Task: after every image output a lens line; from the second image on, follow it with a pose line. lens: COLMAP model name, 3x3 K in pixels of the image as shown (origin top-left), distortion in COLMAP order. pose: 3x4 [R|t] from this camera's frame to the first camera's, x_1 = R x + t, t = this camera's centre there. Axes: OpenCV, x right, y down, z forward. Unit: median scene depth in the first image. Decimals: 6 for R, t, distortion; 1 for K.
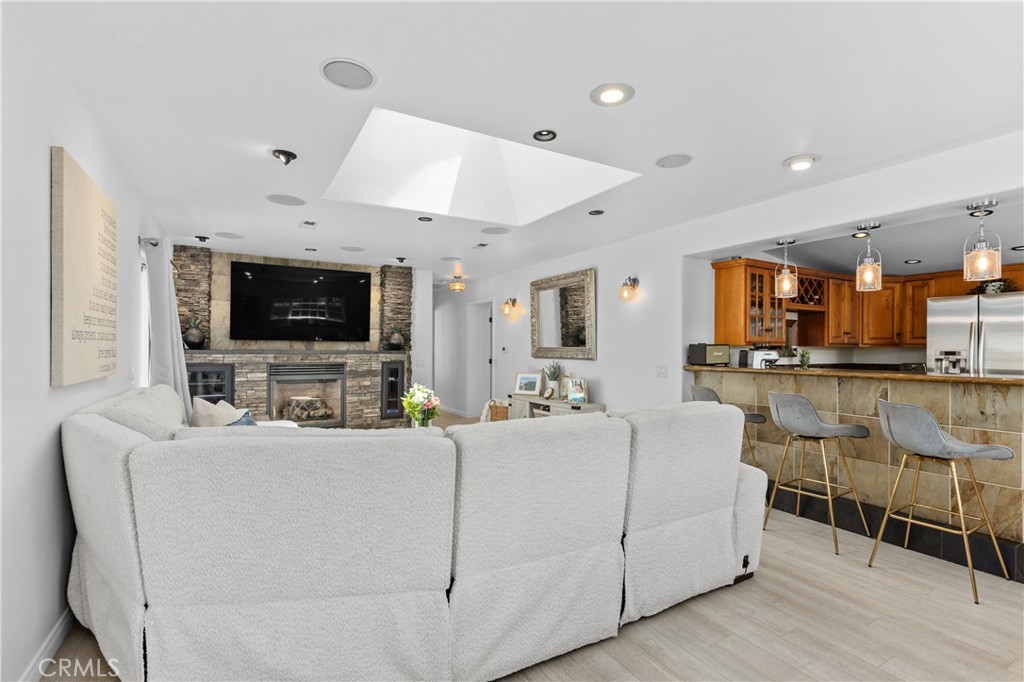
lens RADIAL K [[459.6, 0, 508.5], [0, 459.6, 346.0], [0, 0, 1]] dist [-0.000171, 0.000021]
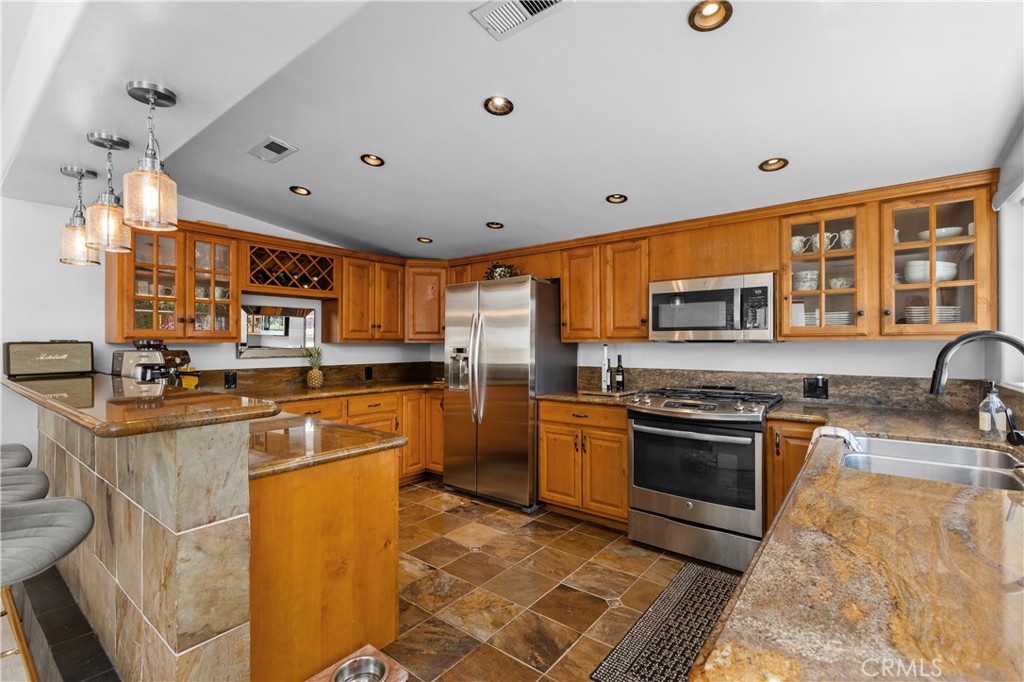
lens RADIAL K [[459.6, 0, 508.5], [0, 459.6, 346.0], [0, 0, 1]] dist [-0.000171, 0.000021]
pose [[0.929694, -0.009858, 0.368201, 0.668916], [0.007299, 0.999939, 0.008341, 0.002122], [-0.368260, -0.005067, 0.929709, 0.159466]]
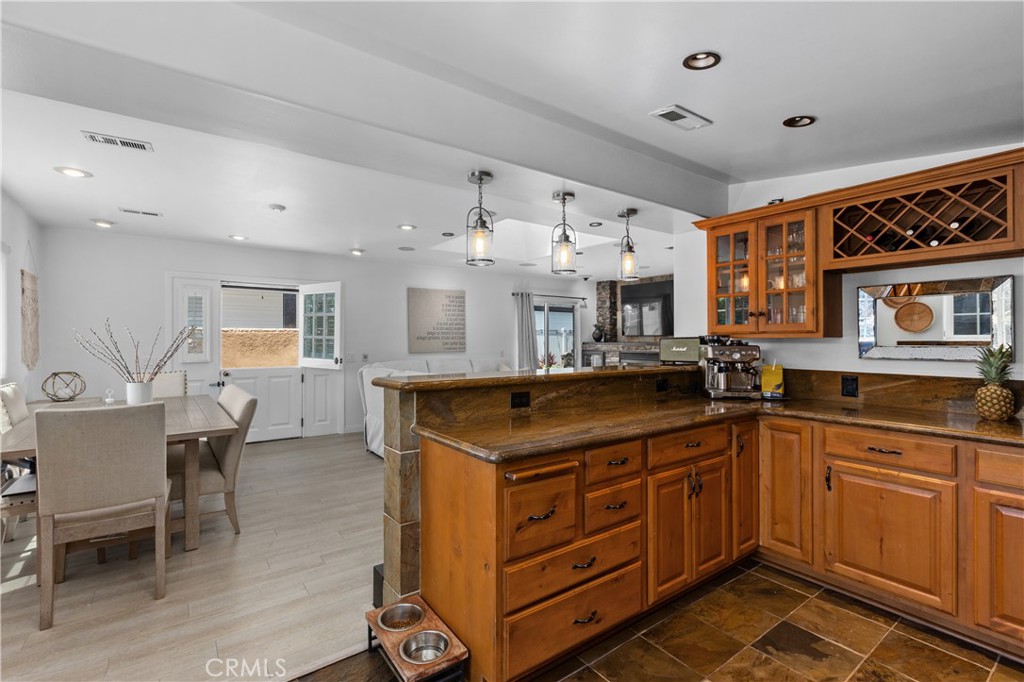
lens RADIAL K [[475.5, 0, 512.0], [0, 475.5, 341.0], [0, 0, 1]] dist [0.001075, 0.000252]
pose [[0.109107, -0.000249, -0.994030, 1.049918], [0.007806, 0.999969, 0.000607, 0.000739], [0.993999, -0.007825, 0.109105, 0.512797]]
